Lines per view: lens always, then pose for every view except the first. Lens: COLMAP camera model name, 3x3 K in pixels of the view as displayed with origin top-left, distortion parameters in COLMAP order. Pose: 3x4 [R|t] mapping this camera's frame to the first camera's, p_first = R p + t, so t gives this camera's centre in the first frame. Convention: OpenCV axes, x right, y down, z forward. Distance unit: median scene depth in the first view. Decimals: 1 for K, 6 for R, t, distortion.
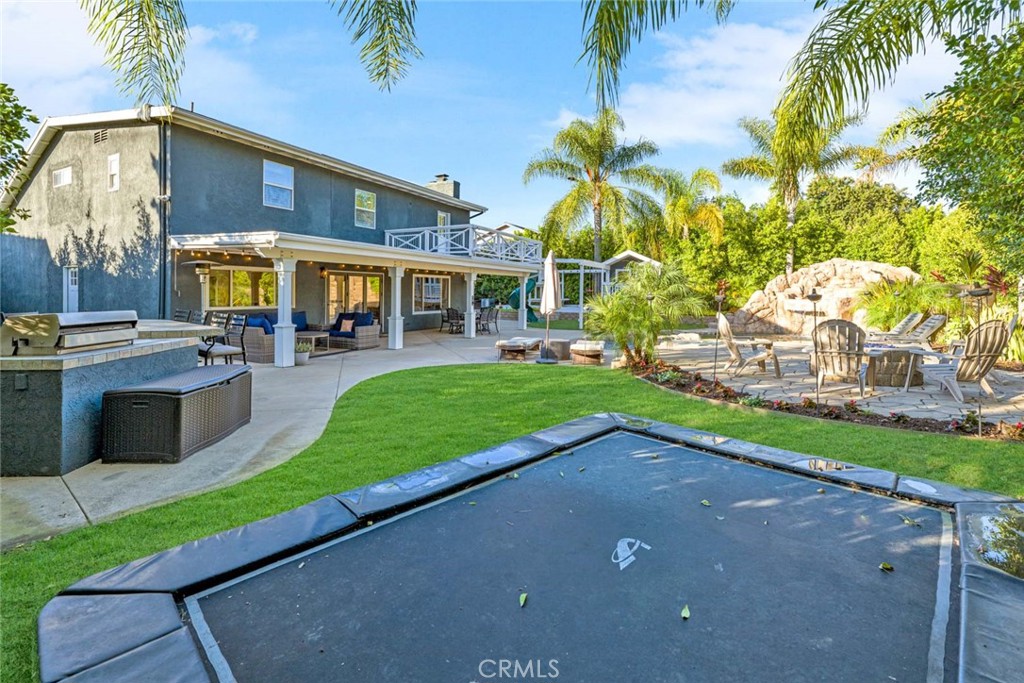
lens RADIAL K [[452.0, 0, 538.7], [0, 452.0, 306.9], [0, 0, 1]] dist [0.000628, 0.000682]
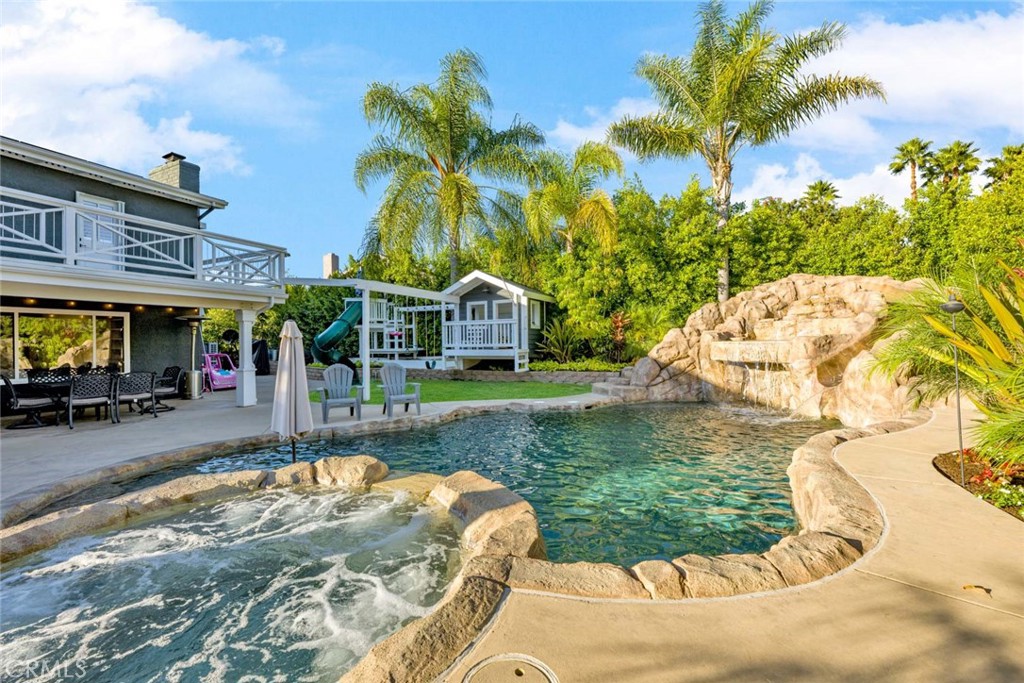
lens RADIAL K [[423.4, 0, 526.7], [0, 423.4, 345.8], [0, 0, 1]] dist [-0.002484, 0.001231]
pose [[0.999354, -0.019216, 0.030381, 0.265241], [0.020027, 0.999445, -0.026636, -0.001777], [-0.029852, 0.027227, 0.999183, 0.427259]]
